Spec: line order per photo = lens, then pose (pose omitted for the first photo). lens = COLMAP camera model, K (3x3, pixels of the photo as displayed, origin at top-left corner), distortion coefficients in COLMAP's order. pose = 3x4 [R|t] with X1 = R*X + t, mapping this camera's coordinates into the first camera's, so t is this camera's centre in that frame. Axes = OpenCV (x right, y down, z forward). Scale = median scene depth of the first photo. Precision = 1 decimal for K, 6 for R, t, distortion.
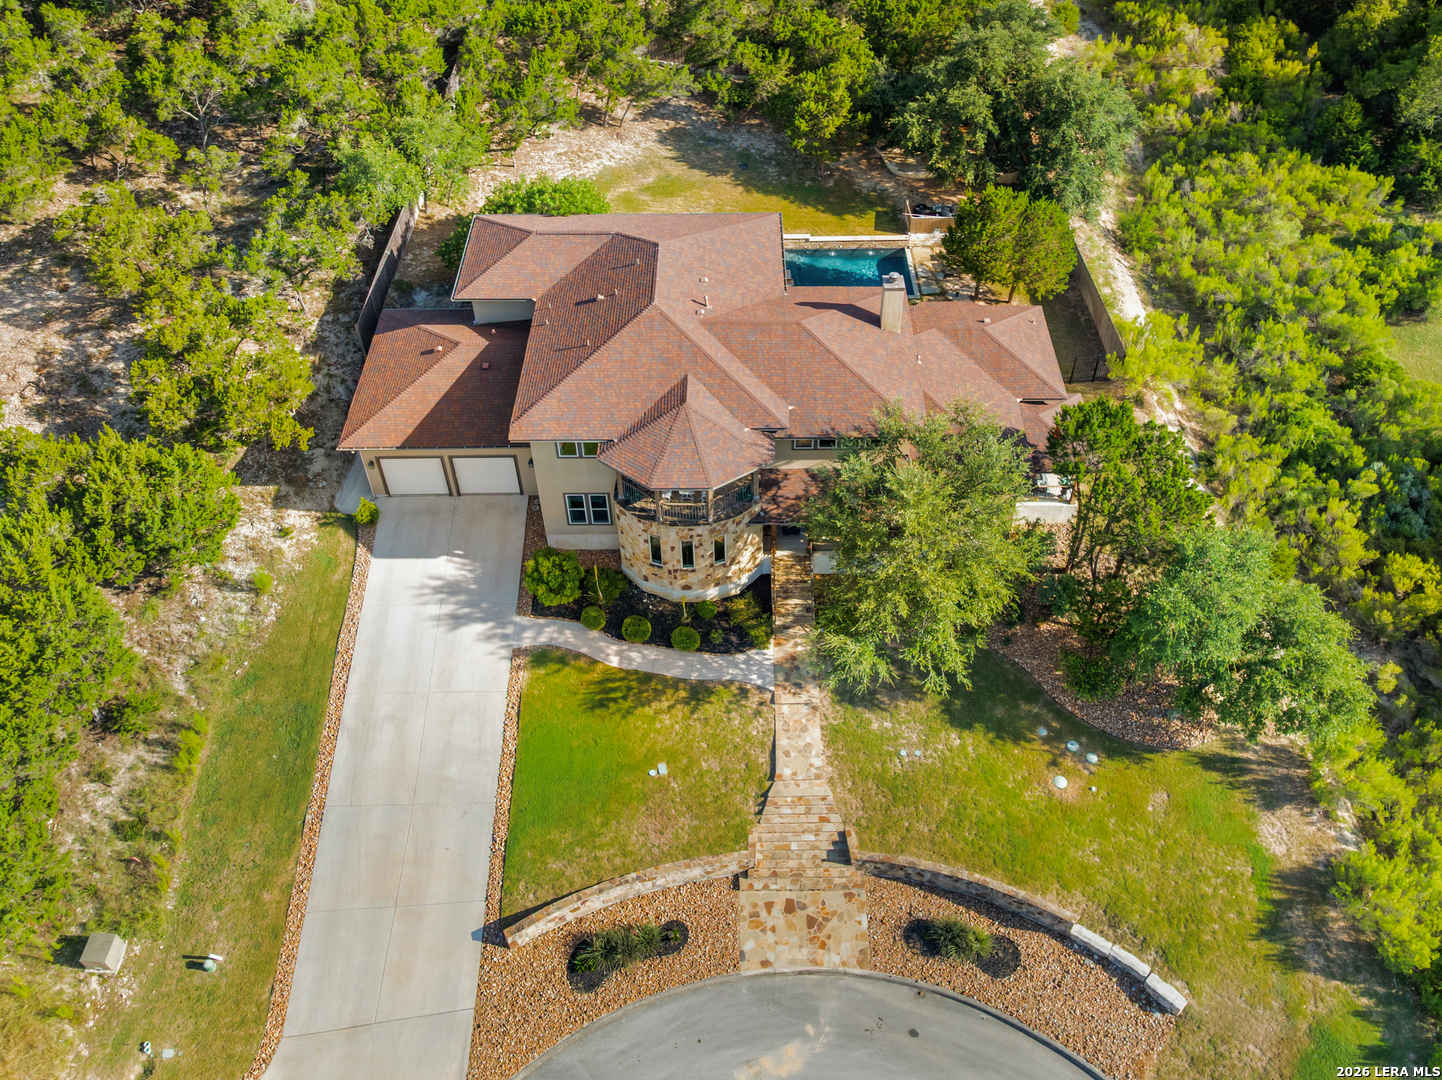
lens RADIAL K [[1207.6, 0, 764.0], [0, 1207.6, 461.6], [0, 0, 1]] dist [-0.036298, -0.002613]
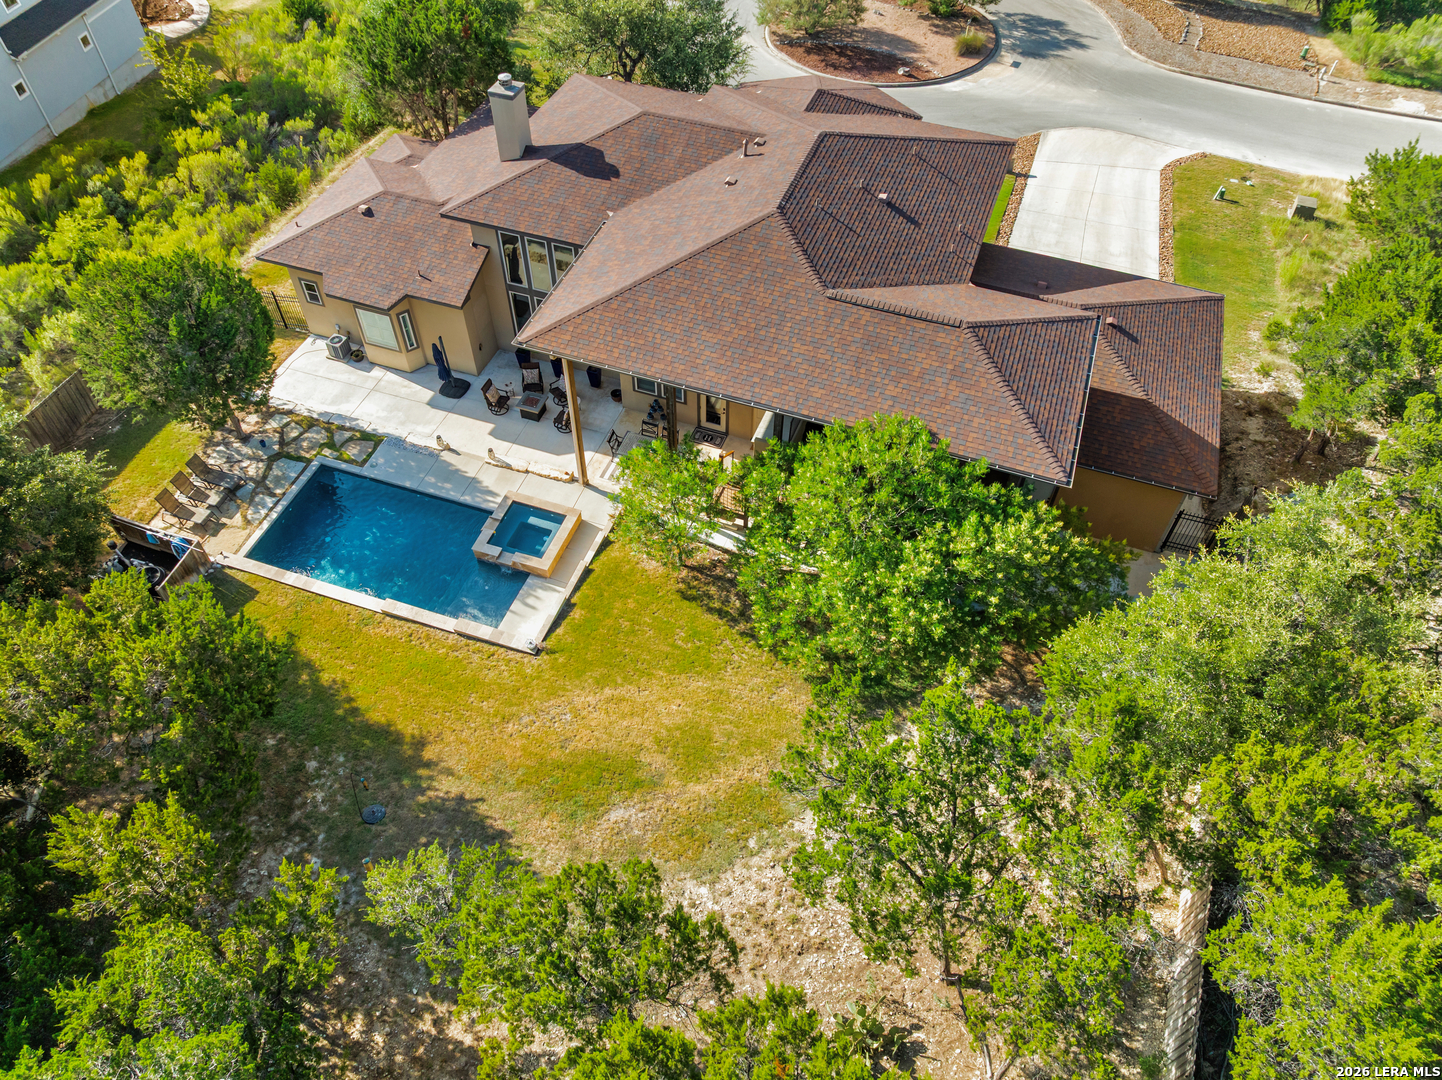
lens RADIAL K [[1027.3, 0, 707.5], [0, 1027.3, 543.5], [0, 0, 1]] dist [-0.028804, -0.008782]
pose [[-0.931878, -0.284014, 0.225699, -0.235815], [0.246422, -0.038989, 0.968378, -0.753381], [-0.266233, 0.958027, 0.106320, 1.186044]]
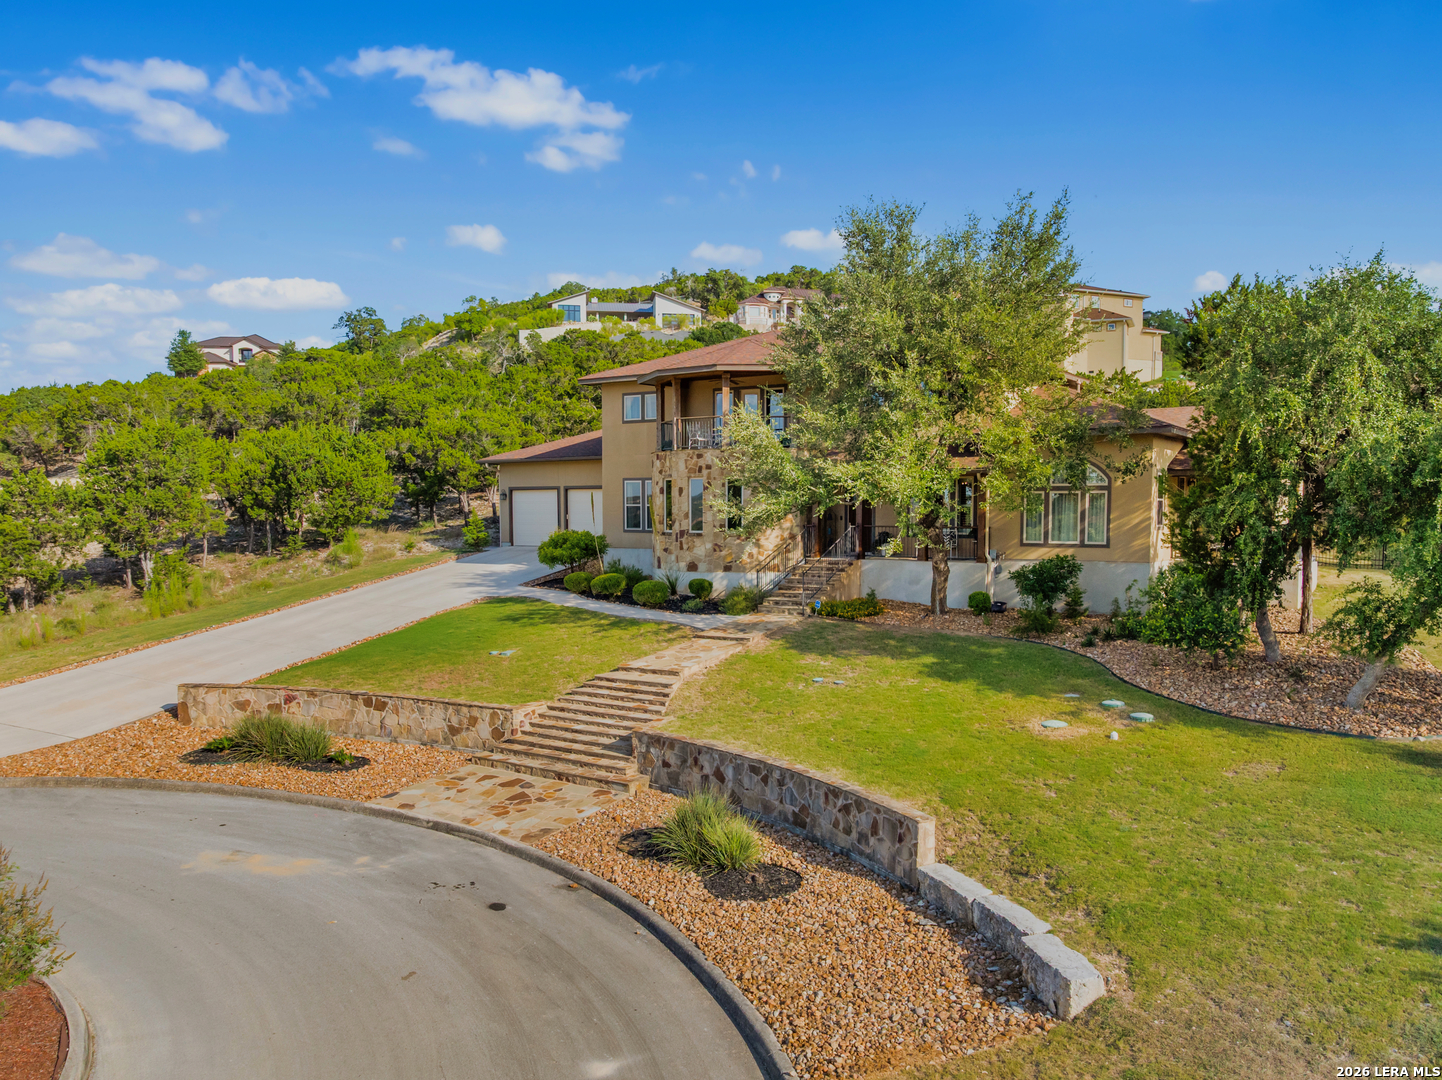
lens RADIAL K [[1111.2, 0, 753.6], [0, 1111.2, 580.7], [0, 0, 1]] dist [-0.041682, -0.004772]
pose [[0.827844, 0.030941, -0.560105, 0.368856], [-0.385356, 0.756956, -0.527748, 0.473549], [0.407646, 0.652732, 0.638565, 0.568294]]
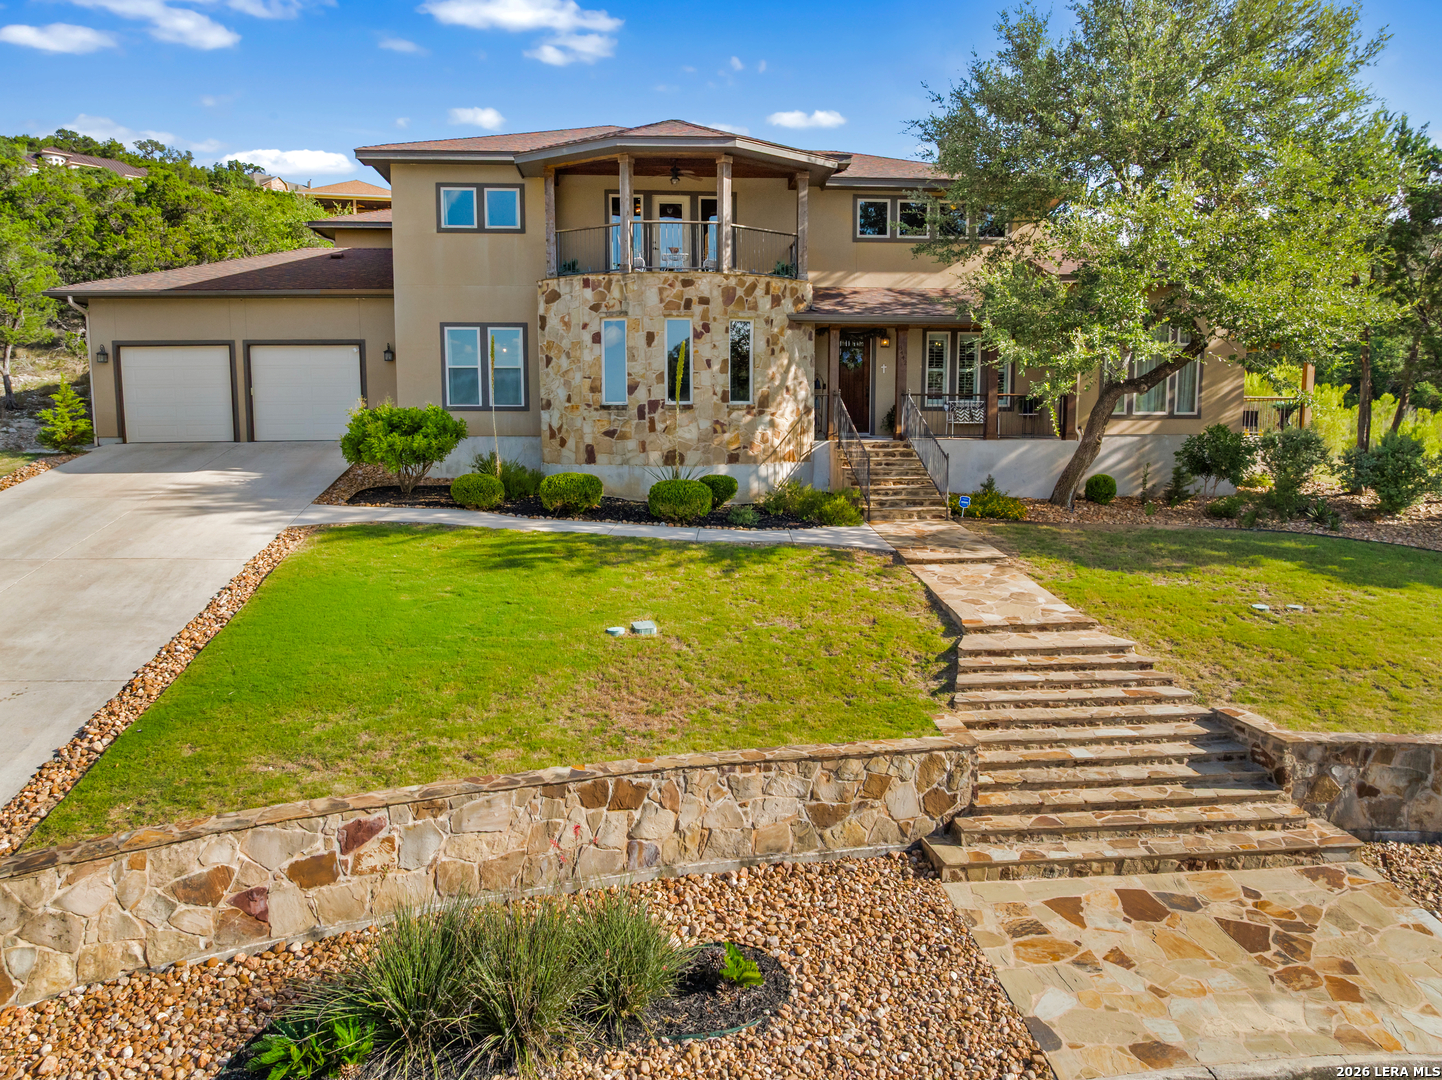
lens RADIAL K [[1027.3, 0, 707.5], [0, 1027.3, 543.5], [0, 0, 1]] dist [-0.028804, -0.008782]
pose [[0.997693, -0.016435, 0.065869, -0.078817], [0.052813, 0.797546, -0.600942, 0.387692], [-0.042657, 0.603034, 0.796574, 0.686497]]
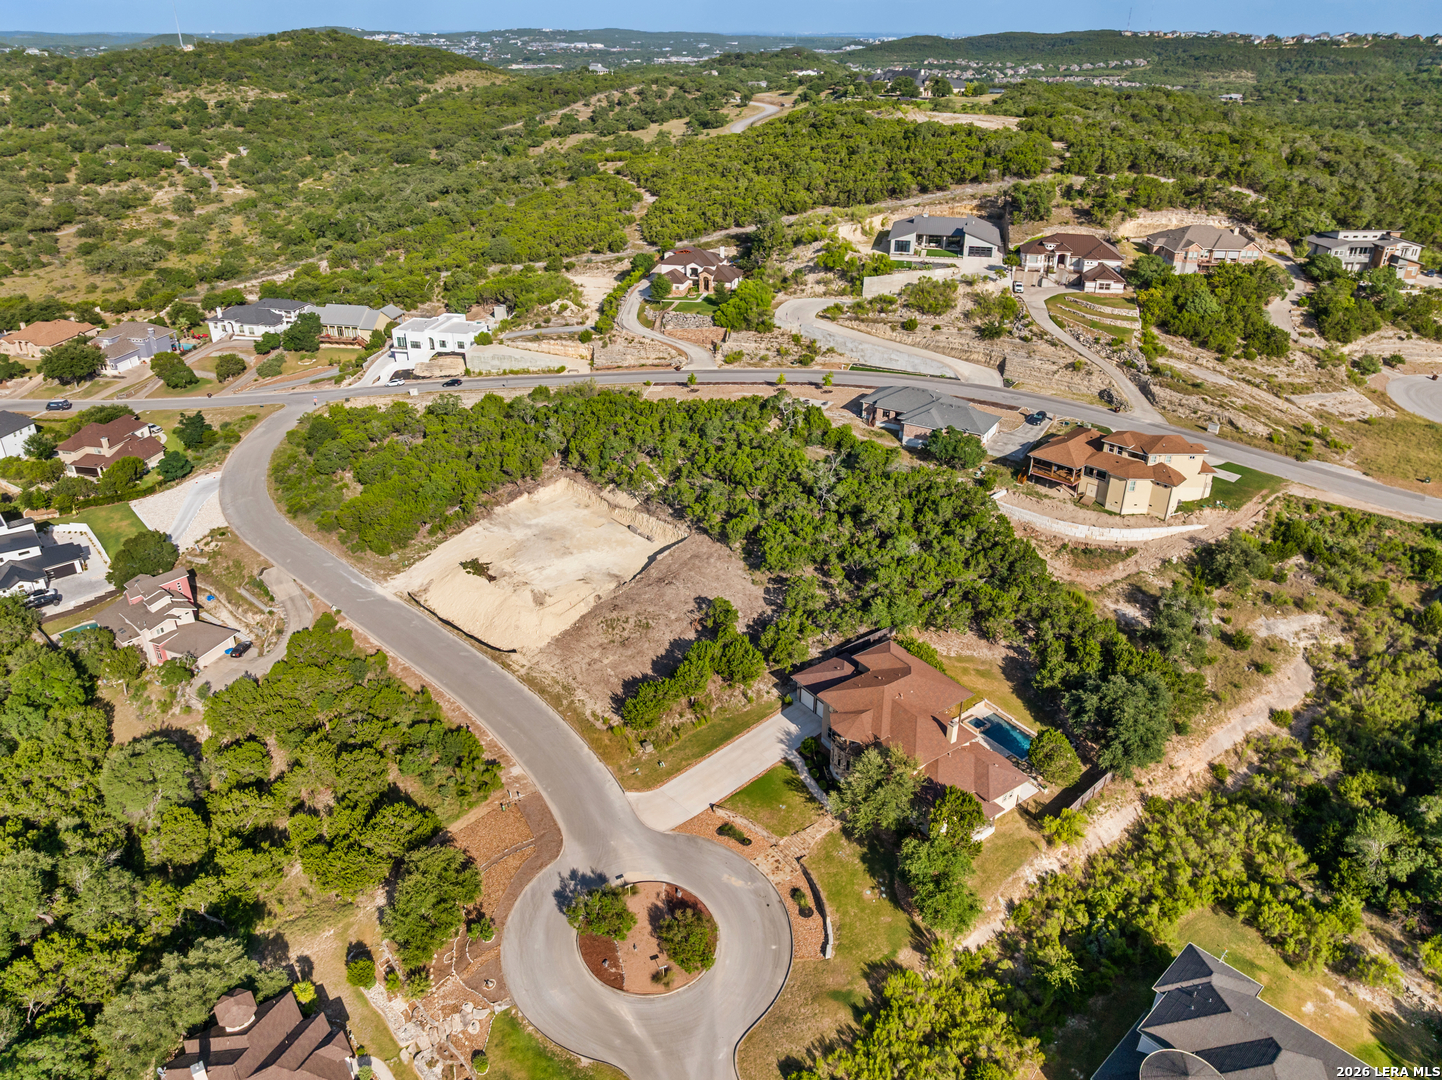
lens RADIAL K [[1027.3, 0, 707.5], [0, 1027.3, 543.5], [0, 0, 1]] dist [-0.028804, -0.008782]
pose [[0.552717, 0.376080, -0.743685, 1.374431], [-0.572778, 0.819634, -0.011210, -0.140177], [0.605333, 0.432163, 0.668436, -1.052346]]
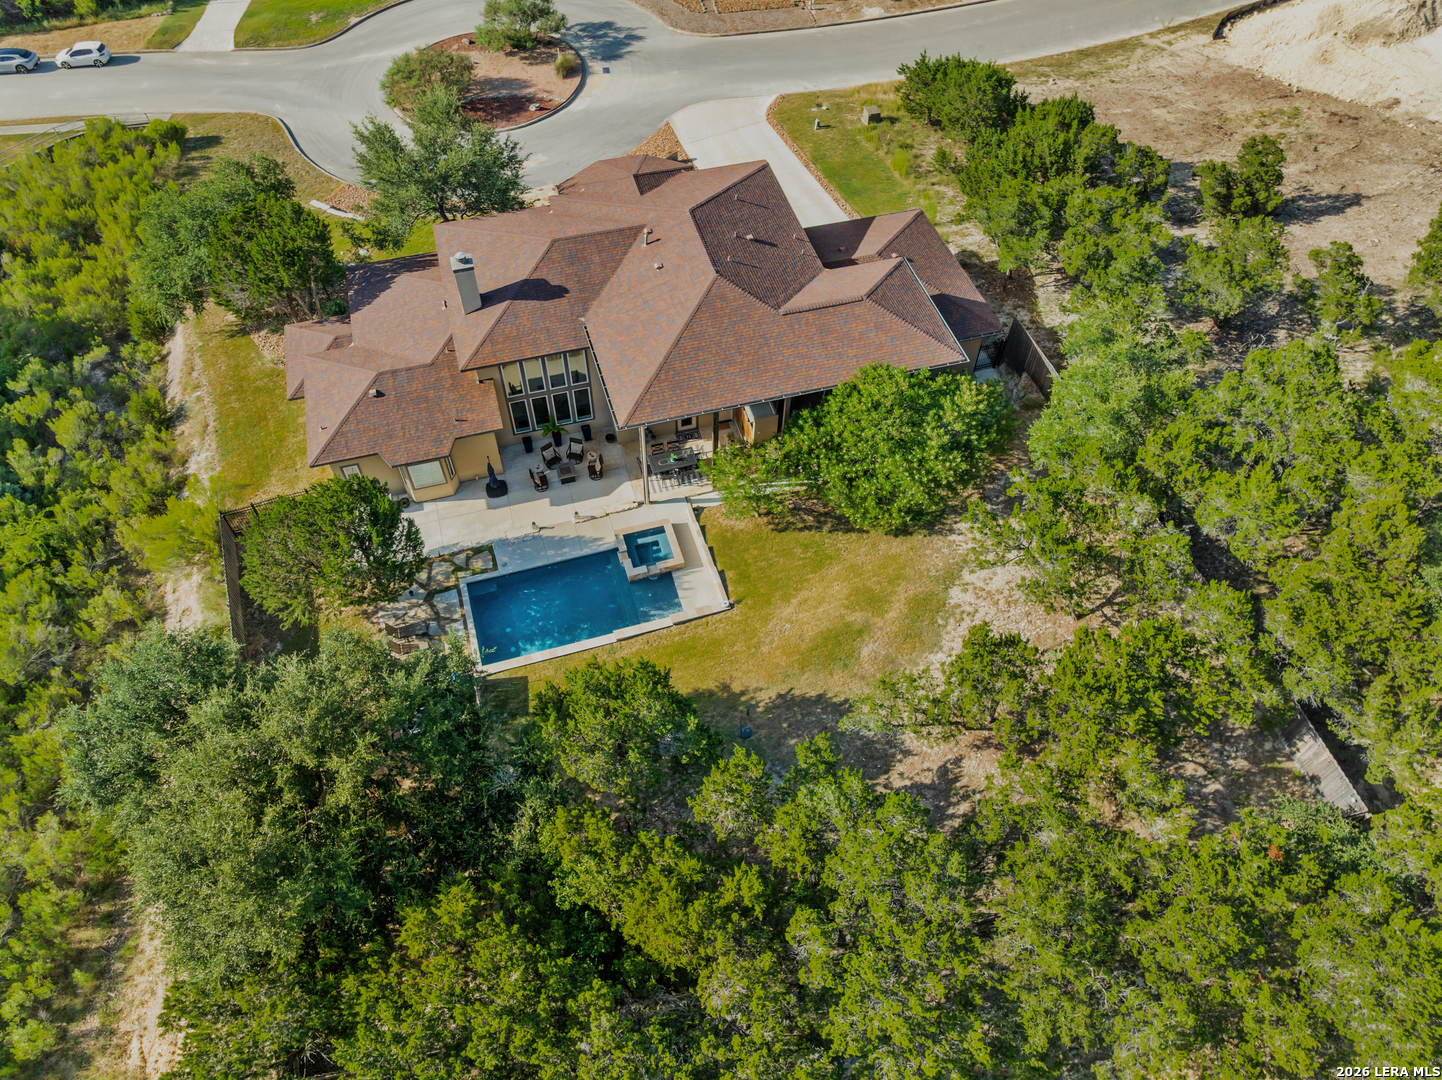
lens RADIAL K [[1027.3, 0, 707.5], [0, 1027.3, 543.5], [0, 0, 1]] dist [-0.028804, -0.008782]
pose [[-0.967212, 0.199864, -0.156700, 0.092119], [-0.182243, -0.116461, 0.976332, -1.042098], [0.176884, 0.972878, 0.149067, 1.148745]]
